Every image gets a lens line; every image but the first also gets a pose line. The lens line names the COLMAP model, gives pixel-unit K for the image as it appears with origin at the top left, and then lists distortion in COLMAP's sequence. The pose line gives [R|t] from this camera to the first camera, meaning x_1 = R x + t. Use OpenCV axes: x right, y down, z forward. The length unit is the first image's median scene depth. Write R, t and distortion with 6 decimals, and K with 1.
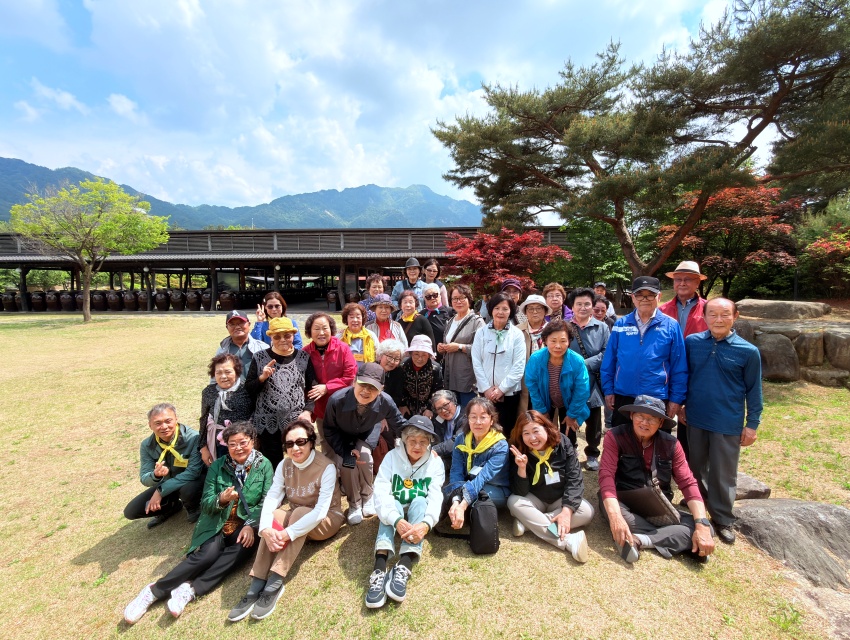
lens RADIAL K [[425.2, 0, 424.0], [0, 425.2, 321.3], [0, 0, 1]] dist [0.008817, -0.002771]
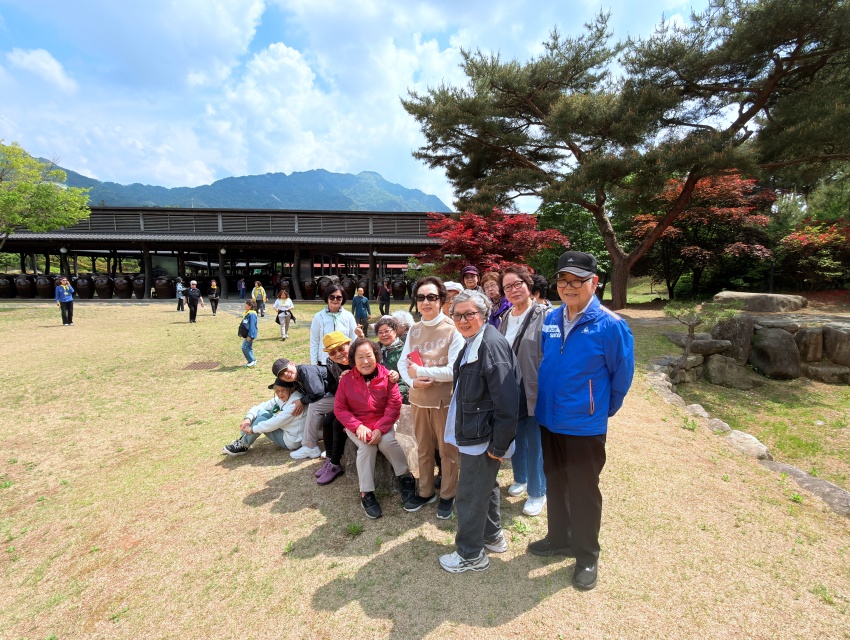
lens RADIAL K [[425.2, 0, 423.9], [0, 425.2, 321.5], [0, 0, 1]] dist [0.008817, -0.002771]
pose [[0.993617, 0.001210, 0.112798, -0.039869], [-0.004111, 0.999667, 0.025491, -0.004337], [-0.112730, -0.025792, 0.993291, 0.092035]]
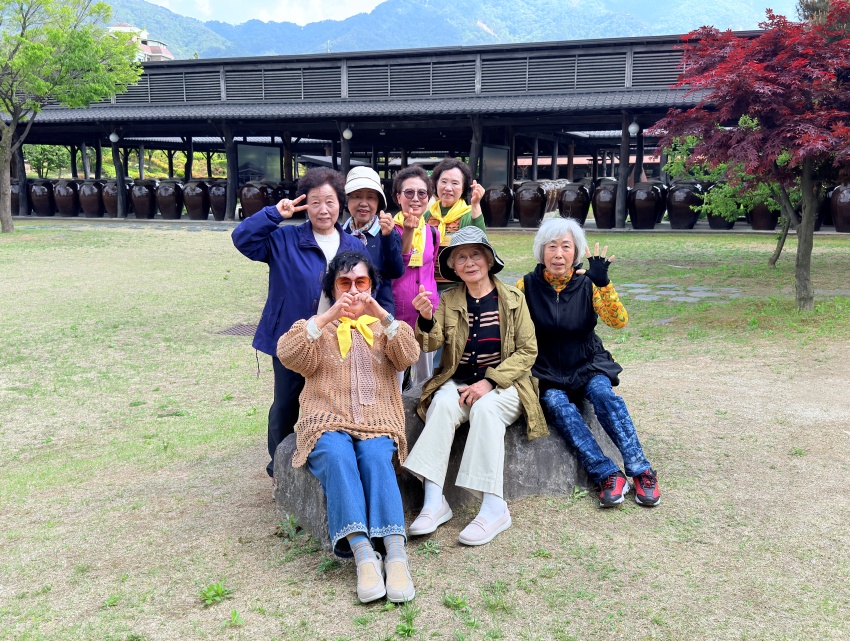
lens RADIAL K [[862.9, 0, 416.9], [0, 862.9, 327.1], [0, 0, 1]] dist [0.068367, 0.000000]
pose [[0.958500, 0.053654, -0.279997, 0.041952], [-0.029356, 0.995485, 0.090264, 0.004752], [0.283576, -0.078299, 0.955748, 0.091764]]
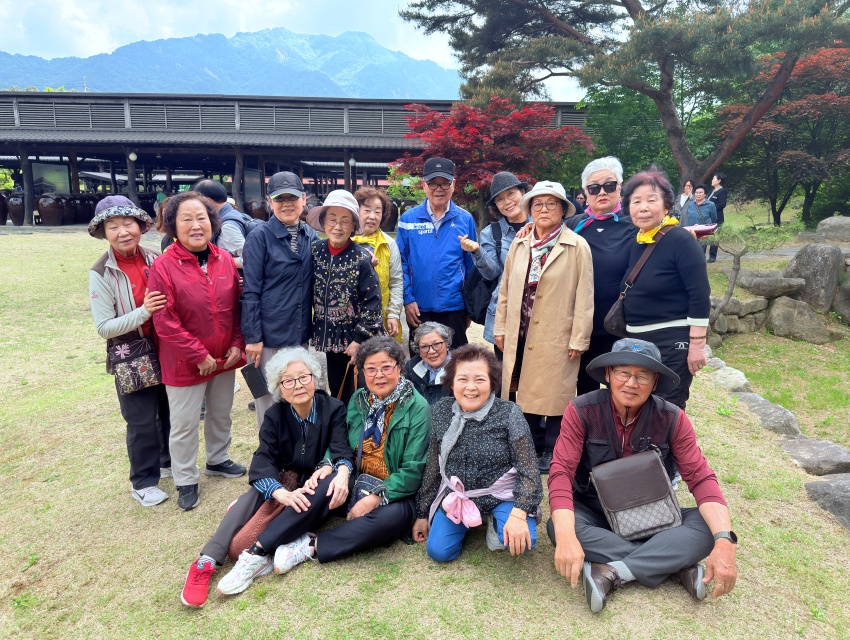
lens RADIAL K [[640.1, 0, 422.5], [0, 640.1, 324.9], [0, 0, 1]] dist [0.024704, -0.032633]
pose [[0.995970, 0.000153, 0.089687, -0.008554], [-0.010499, 0.993323, 0.114891, 0.009816], [-0.089071, -0.115369, 0.989321, 0.001951]]
